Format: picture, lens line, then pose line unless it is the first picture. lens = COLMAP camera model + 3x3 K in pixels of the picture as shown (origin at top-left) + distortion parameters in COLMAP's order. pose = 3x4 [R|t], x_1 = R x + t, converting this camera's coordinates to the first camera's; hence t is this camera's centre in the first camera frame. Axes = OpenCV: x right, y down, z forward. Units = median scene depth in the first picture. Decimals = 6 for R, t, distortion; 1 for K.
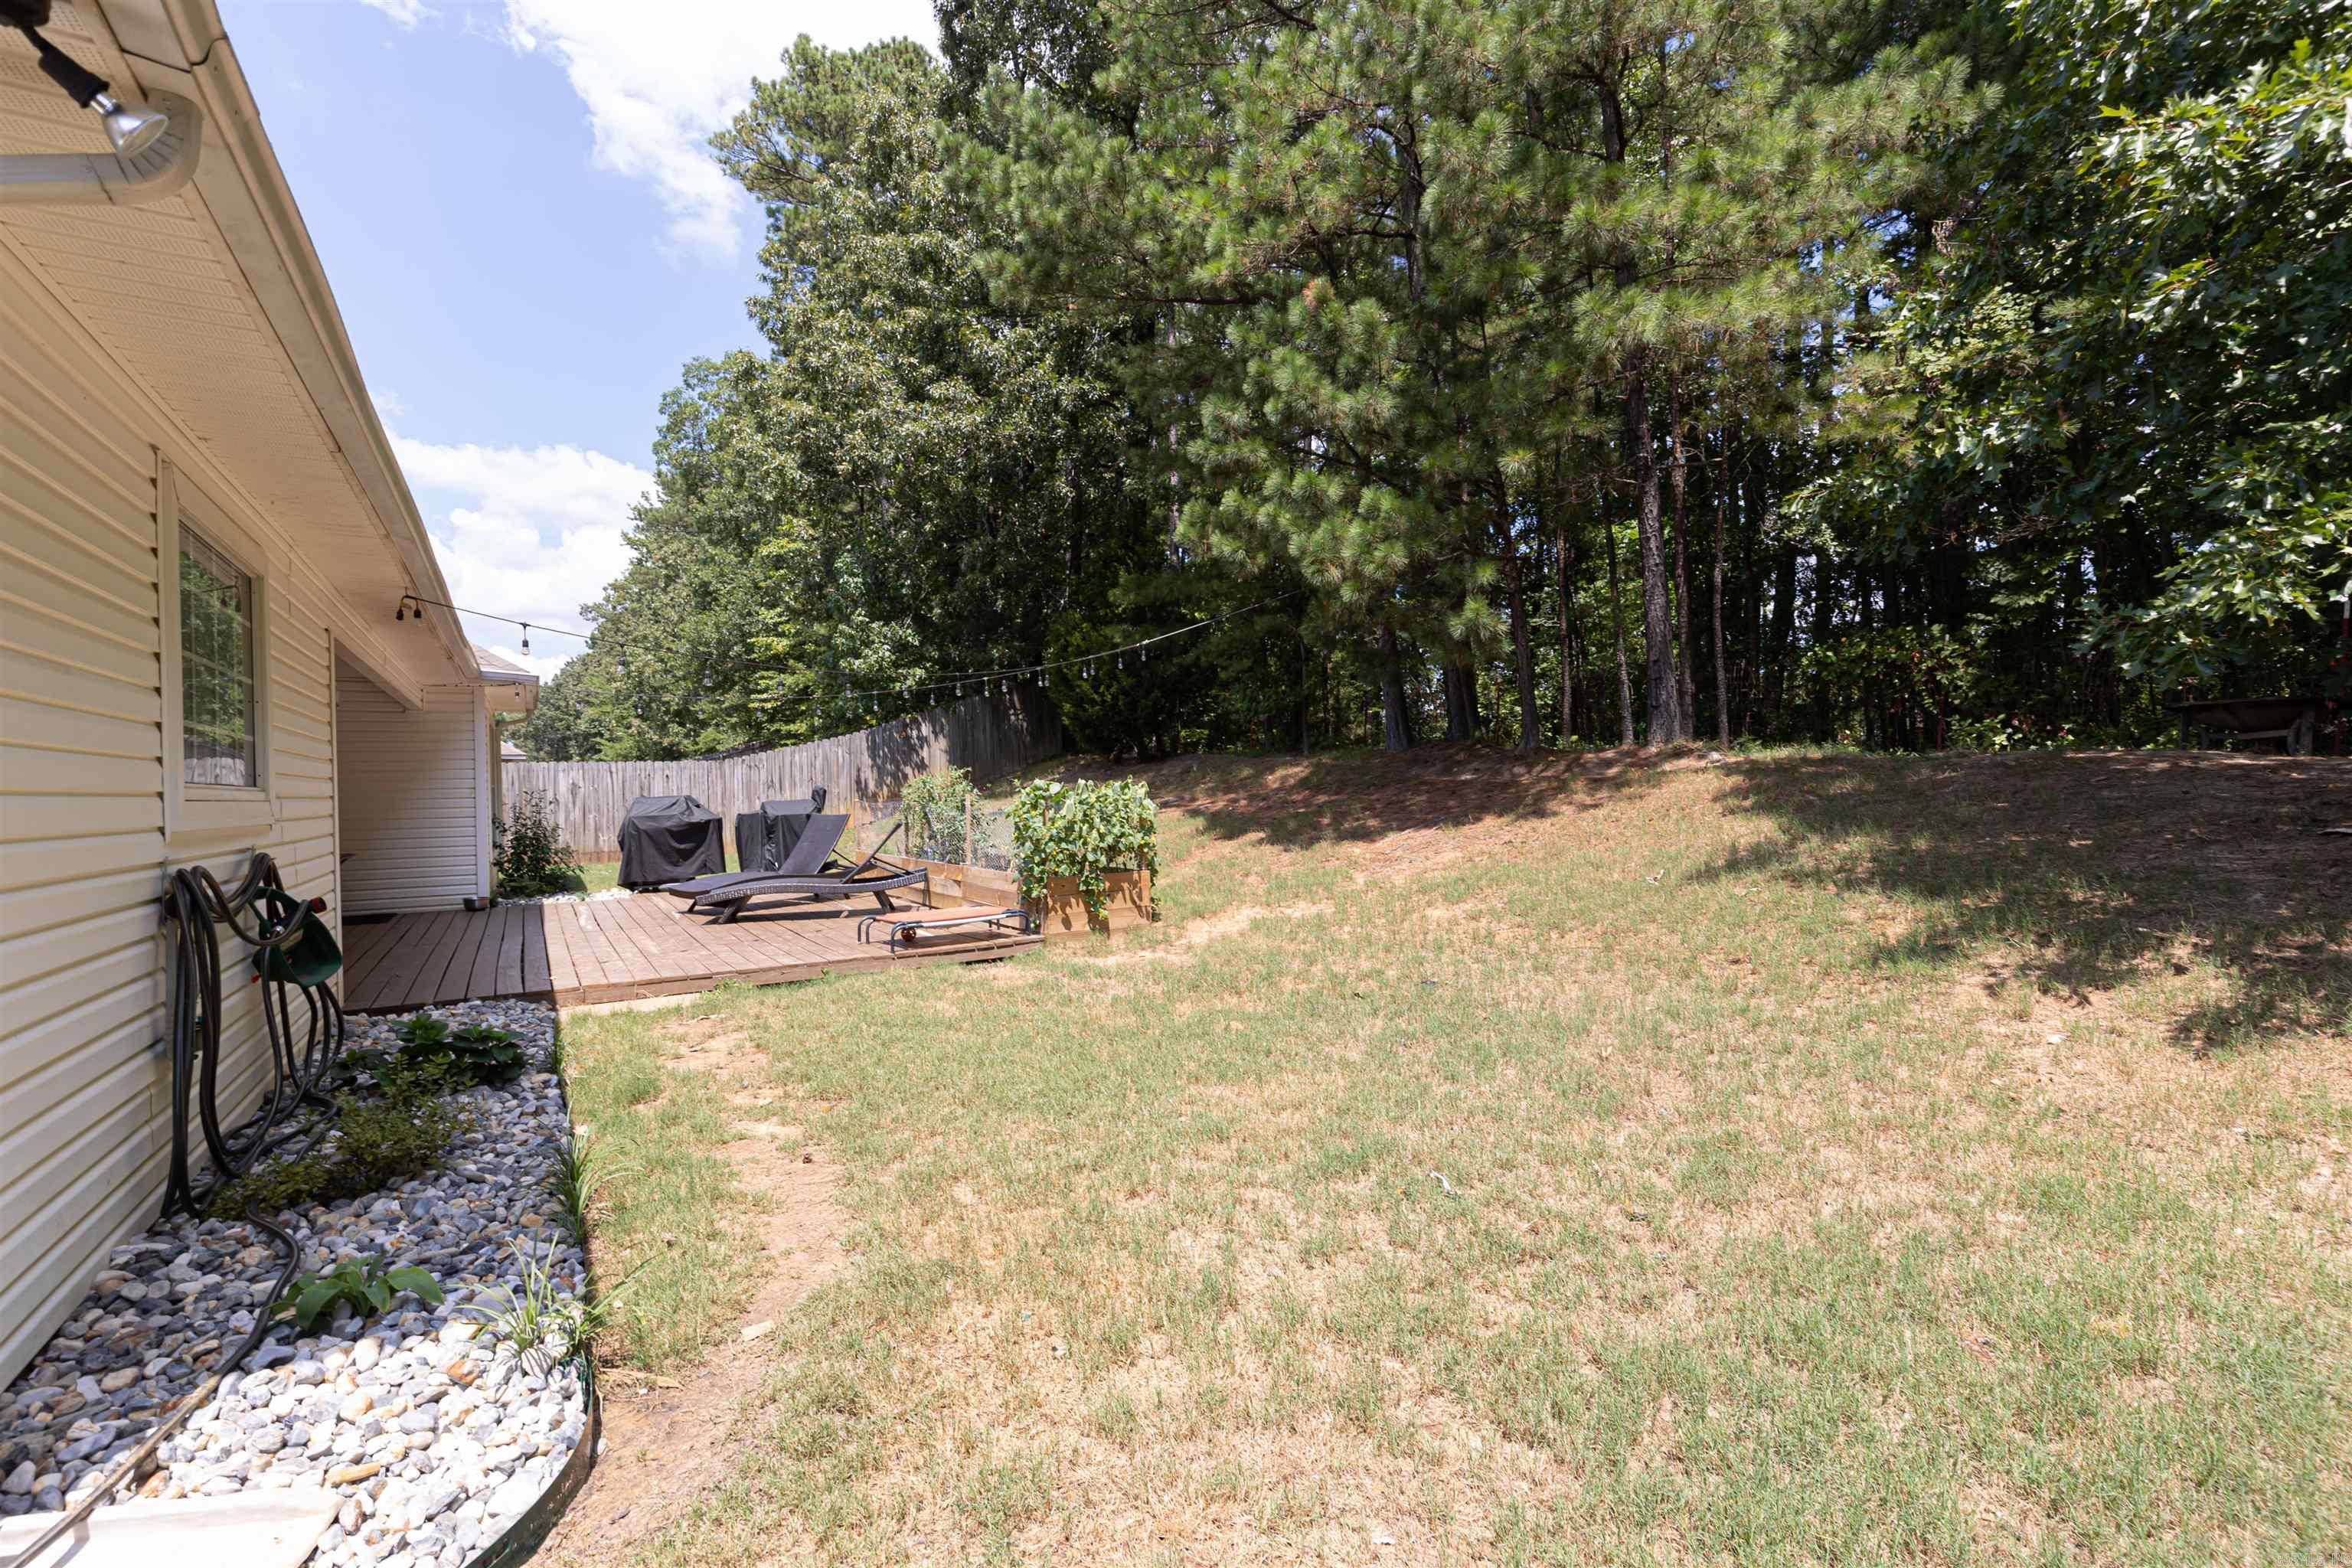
lens RADIAL K [[1055.5, 0, 1178.9], [0, 1055.5, 784.9], [0, 0, 1]] dist [0.008099, -0.001255]
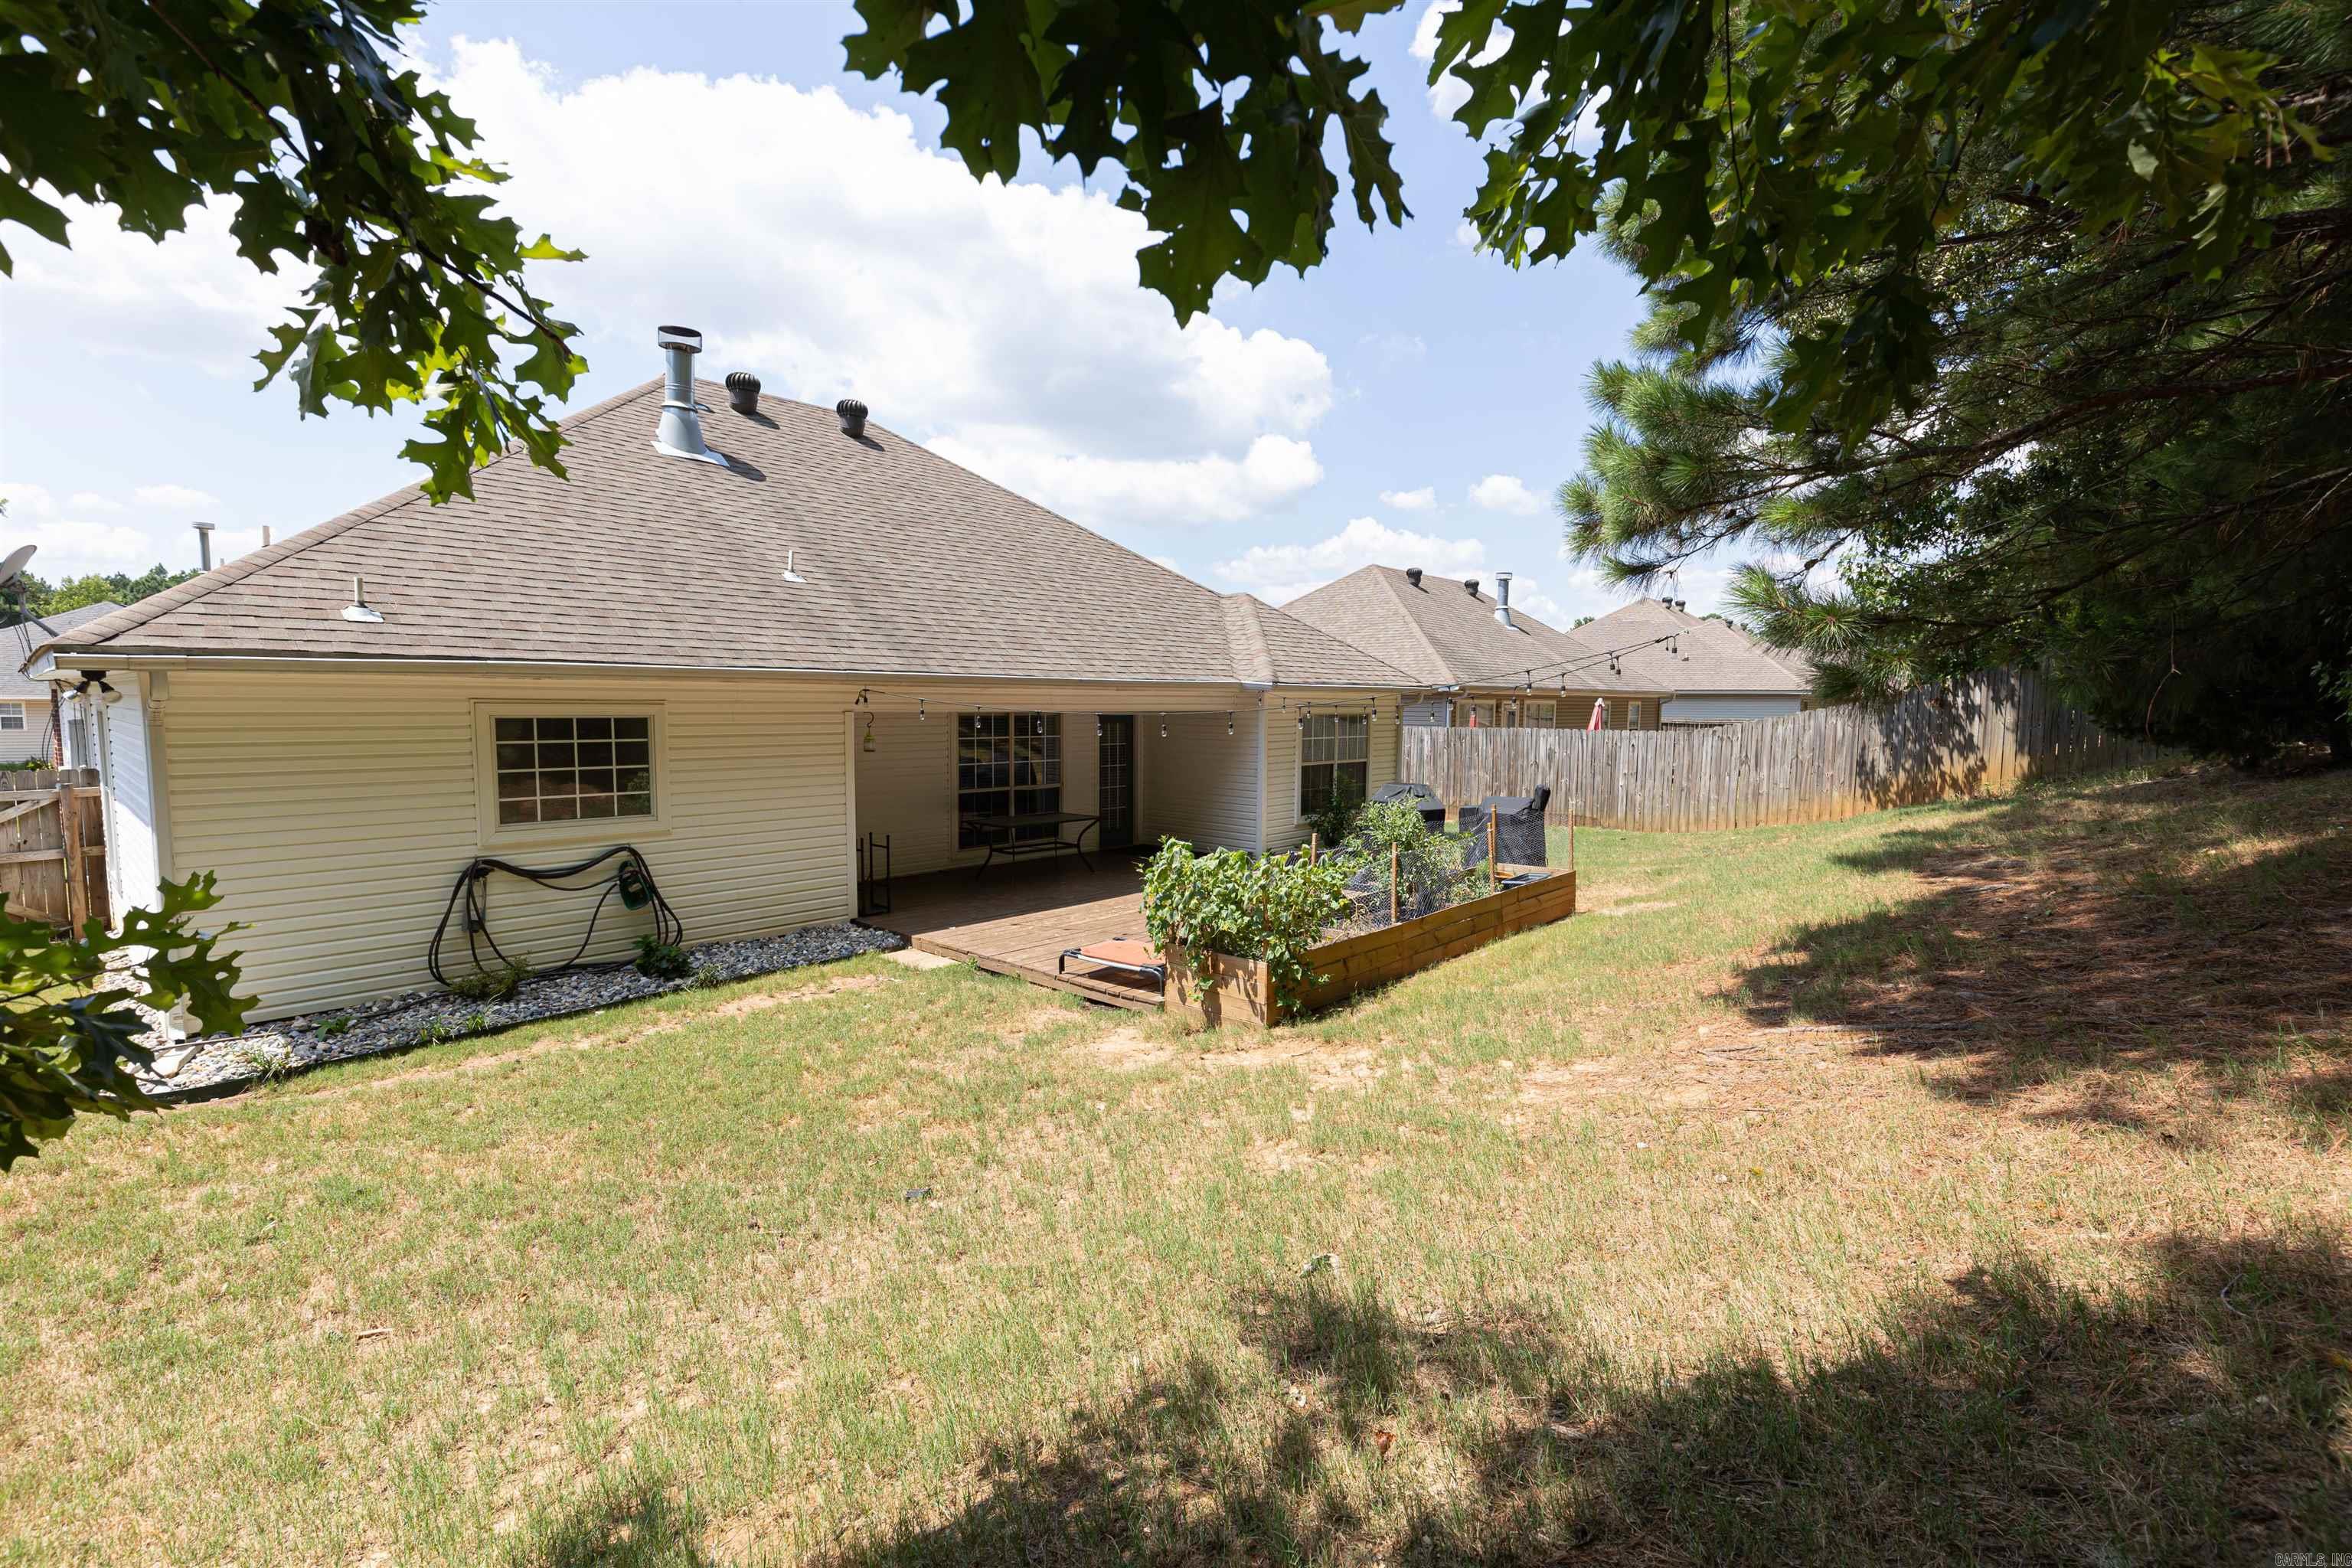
lens RADIAL K [[1055.5, 0, 1176.4], [0, 1055.5, 783.8], [0, 0, 1]] dist [0.008099, -0.001255]
pose [[0.258636, 0.100004, -0.960784, 0.313119], [-0.011452, 0.994874, 0.100470, -0.060100], [0.965907, -0.014982, 0.258456, 0.311430]]
